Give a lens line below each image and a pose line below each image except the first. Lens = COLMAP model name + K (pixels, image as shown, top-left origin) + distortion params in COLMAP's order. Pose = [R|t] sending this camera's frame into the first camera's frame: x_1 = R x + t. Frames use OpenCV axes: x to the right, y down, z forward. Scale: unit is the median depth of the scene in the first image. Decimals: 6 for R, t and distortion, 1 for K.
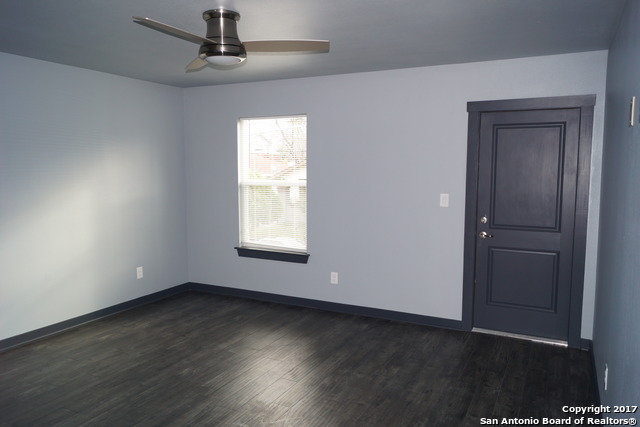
lens RADIAL K [[489.5, 0, 311.8], [0, 489.5, 214.4], [0, 0, 1]] dist [-0.005397, 0.003986]
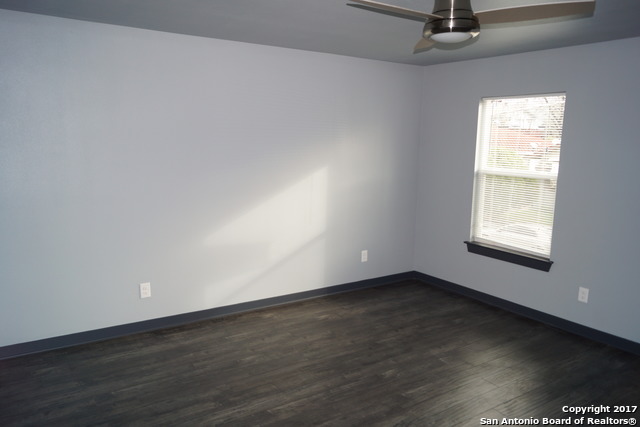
lens RADIAL K [[489.5, 0, 311.8], [0, 489.5, 214.4], [0, 0, 1]] dist [-0.005397, 0.003986]
pose [[0.875061, 0.091266, -0.475329, 0.030038], [-0.065926, 0.995383, 0.069753, -0.037149], [0.479501, -0.029702, 0.877039, 0.090134]]
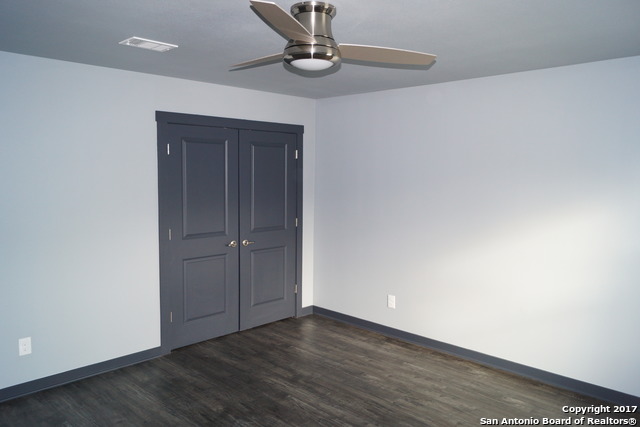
lens RADIAL K [[489.5, 0, 311.8], [0, 489.5, 214.4], [0, 0, 1]] dist [-0.005397, 0.003986]
pose [[-0.300738, 0.079789, -0.950363, 0.445432], [-0.101516, 0.988155, 0.115087, -0.118008], [0.948288, 0.131088, -0.289076, 0.923847]]
